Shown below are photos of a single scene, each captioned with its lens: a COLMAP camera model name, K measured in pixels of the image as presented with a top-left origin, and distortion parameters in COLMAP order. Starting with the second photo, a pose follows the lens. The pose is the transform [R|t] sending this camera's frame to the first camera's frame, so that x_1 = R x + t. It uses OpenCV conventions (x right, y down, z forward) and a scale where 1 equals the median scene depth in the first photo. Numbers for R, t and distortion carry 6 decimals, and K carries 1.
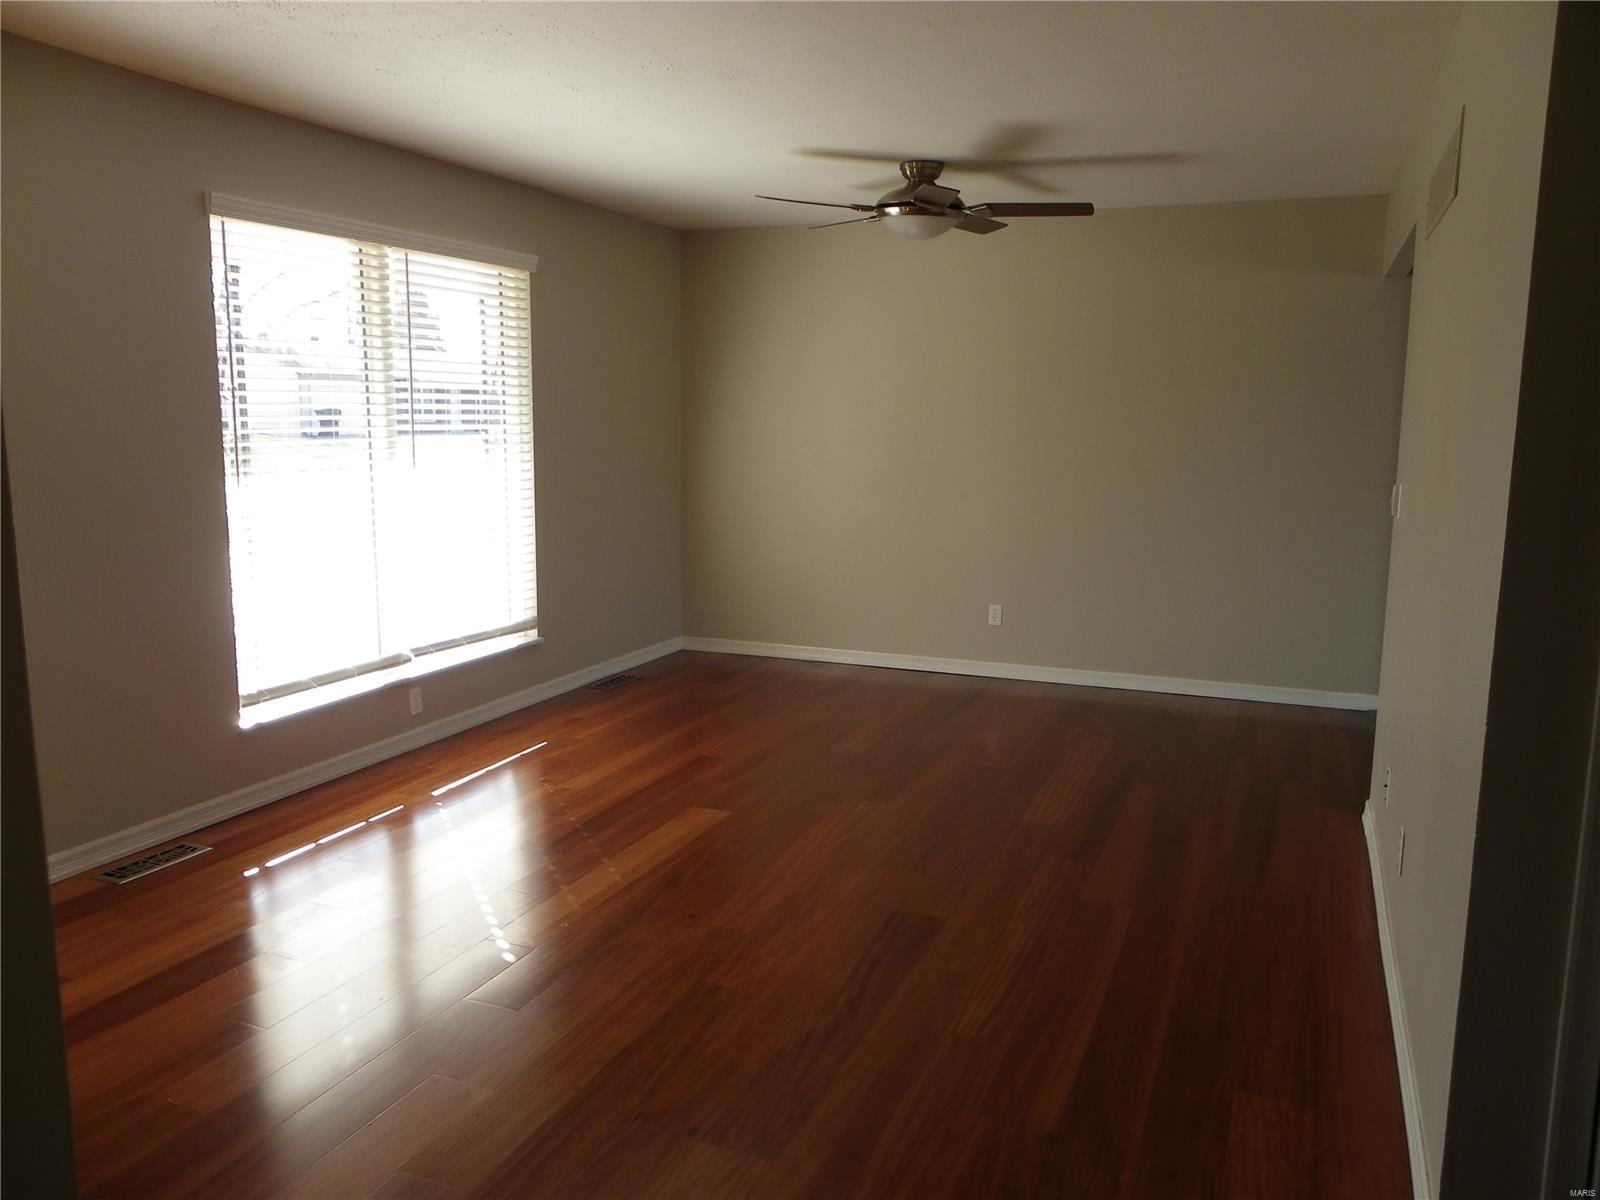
lens RADIAL K [[1244.7, 0, 800.0], [0, 1244.7, 600.0], [0, 0, 1]] dist [-0.000774, 0.007516]
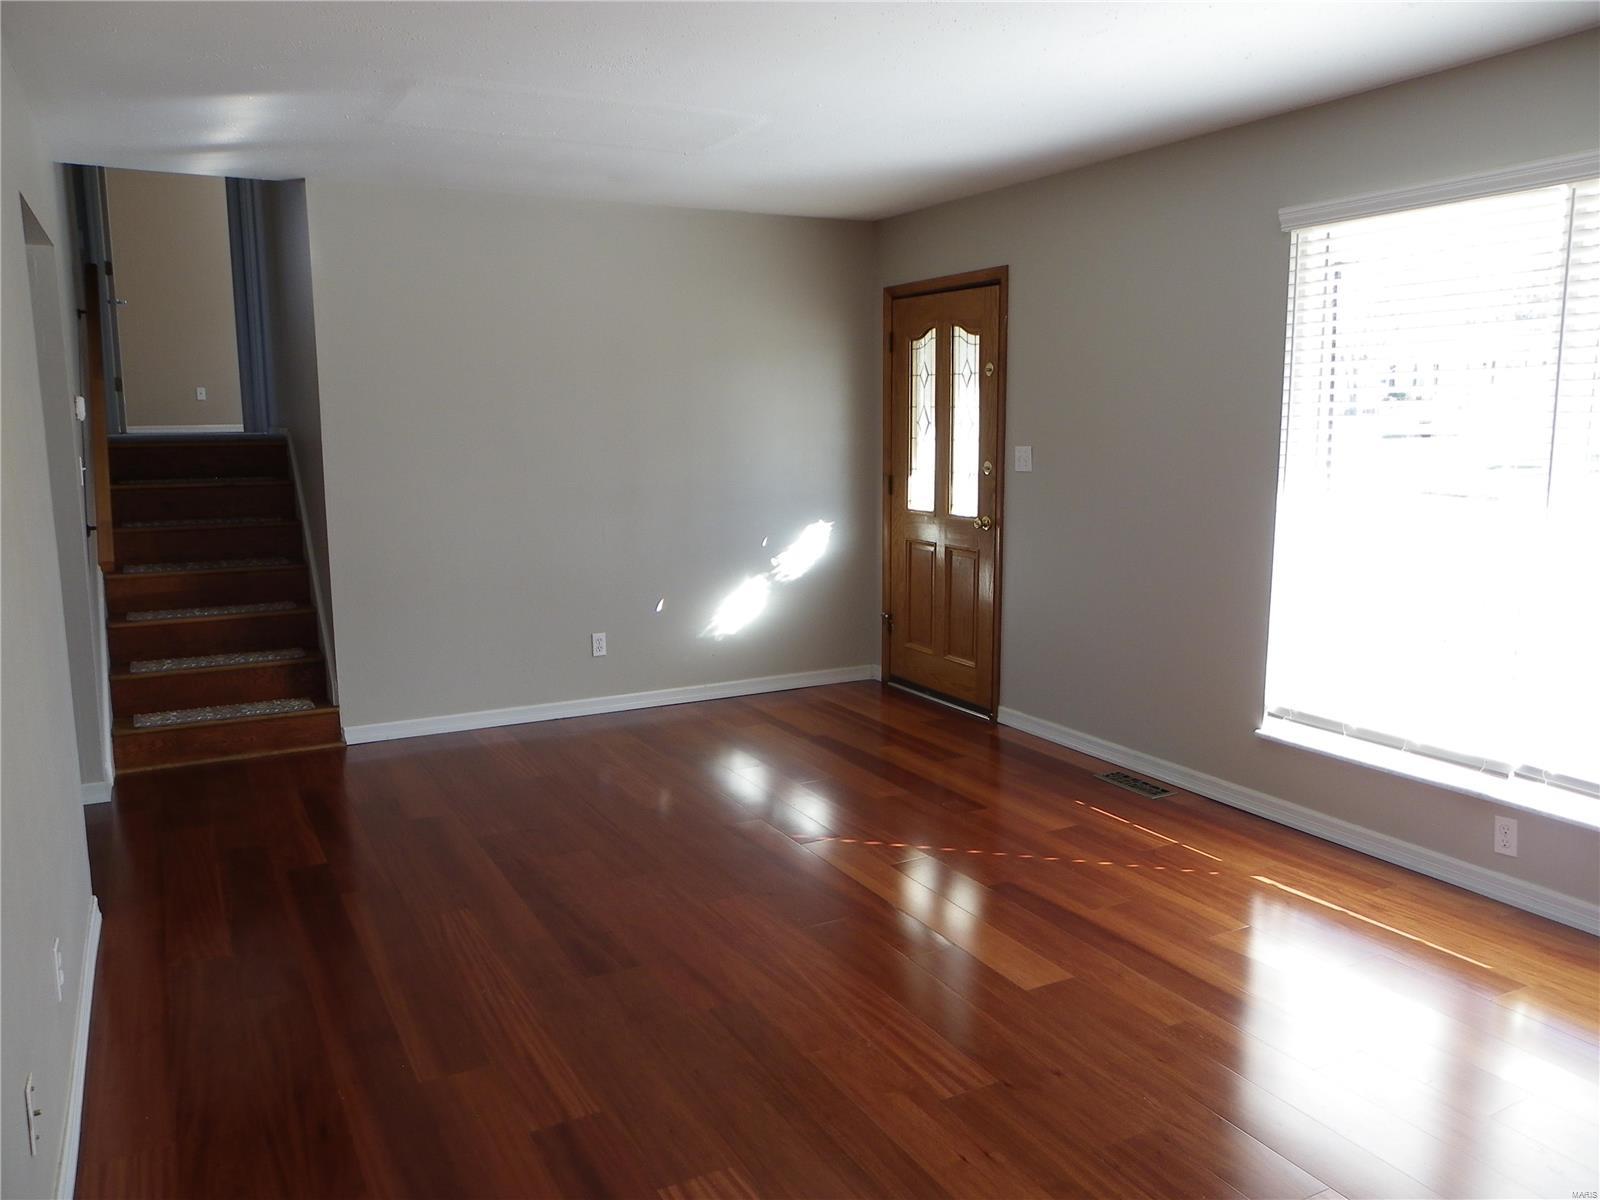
lens RADIAL K [[1244.7, 0, 800.0], [0, 1244.7, 600.0], [0, 0, 1]] dist [-0.000774, 0.007516]
pose [[-0.649831, 0.105535, -0.752716, 0.542313], [-0.115677, 0.965046, 0.235170, -0.194622], [0.751224, 0.239893, -0.614909, 1.291765]]
